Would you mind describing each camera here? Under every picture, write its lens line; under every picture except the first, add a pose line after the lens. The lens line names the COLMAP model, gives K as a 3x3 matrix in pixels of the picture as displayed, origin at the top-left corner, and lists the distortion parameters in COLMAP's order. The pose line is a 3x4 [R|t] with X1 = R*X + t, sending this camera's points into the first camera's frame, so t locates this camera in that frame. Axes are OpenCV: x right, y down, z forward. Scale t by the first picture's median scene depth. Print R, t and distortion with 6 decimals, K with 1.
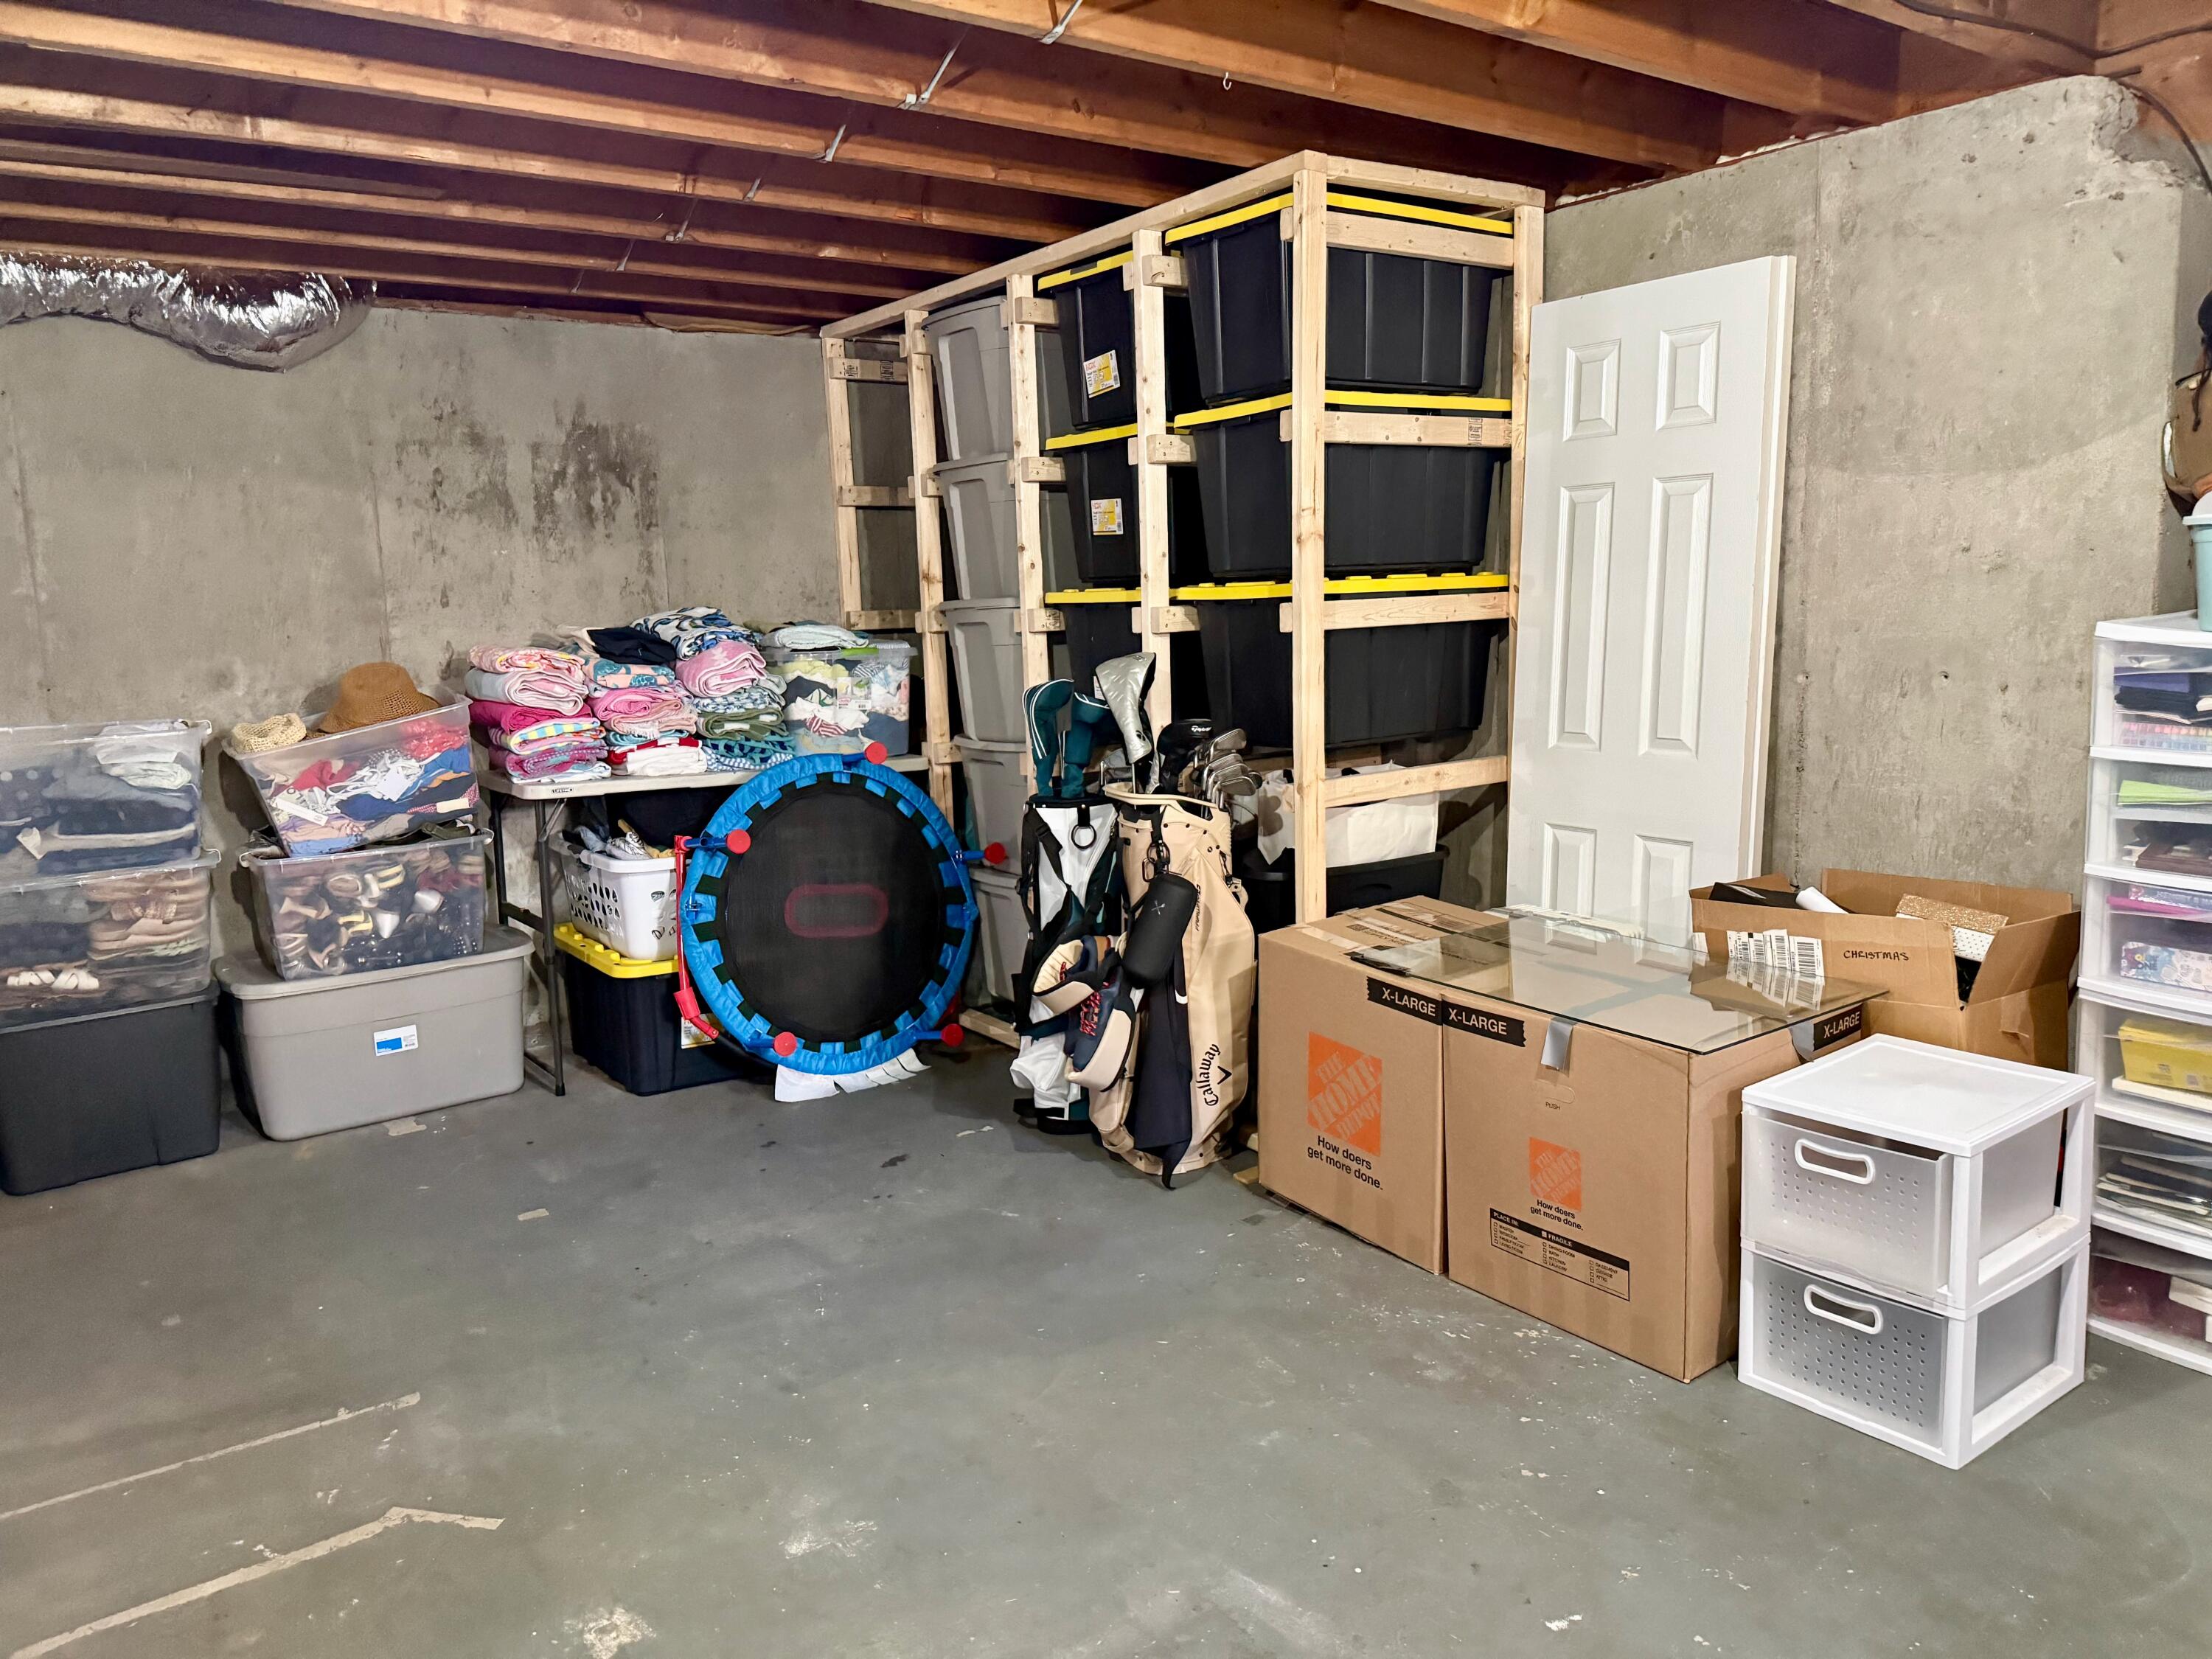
lens RADIAL K [[1572.6, 0, 1109.4], [0, 1572.6, 828.4], [0, 0, 1]] dist [0.021079, -0.024528]
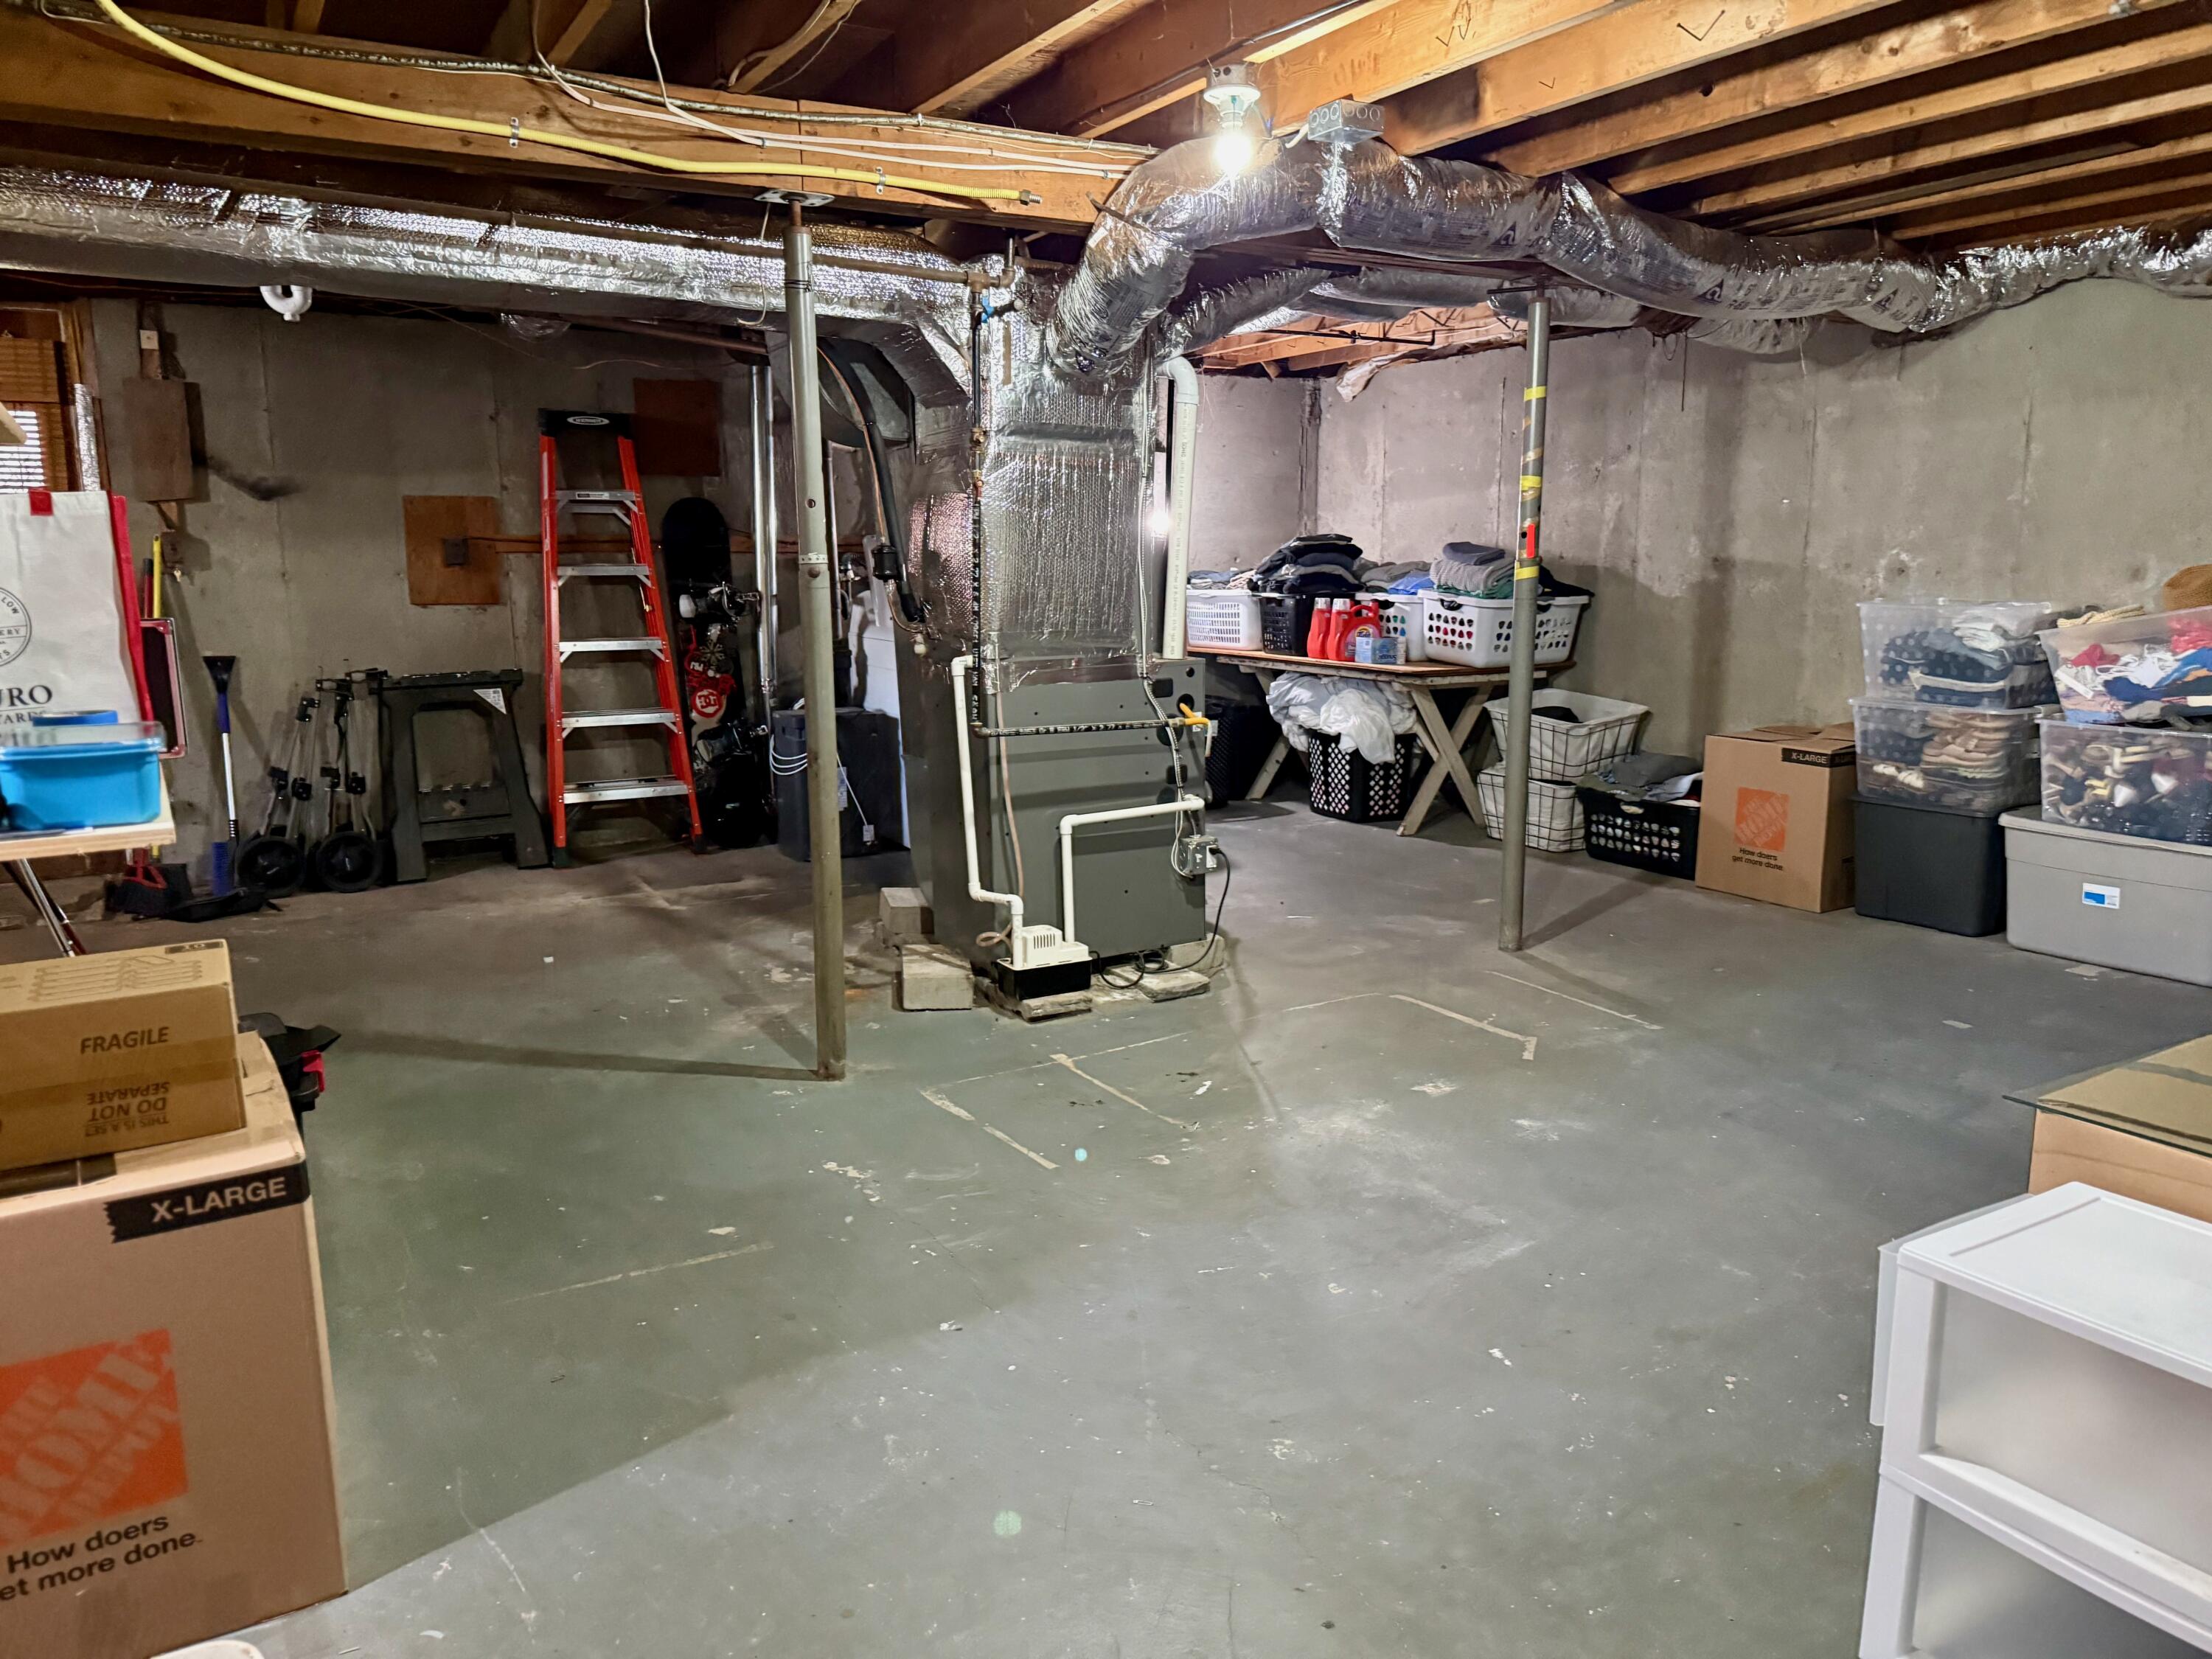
lens RADIAL K [[1572.6, 0, 1107.3], [0, 1572.6, 833.3], [0, 0, 1]] dist [0.021079, -0.024528]
pose [[-0.096747, 0.209393, -0.973034, 0.751949], [-0.143773, 0.964426, 0.221836, -0.062191], [0.984870, 0.161358, -0.063200, 0.373623]]
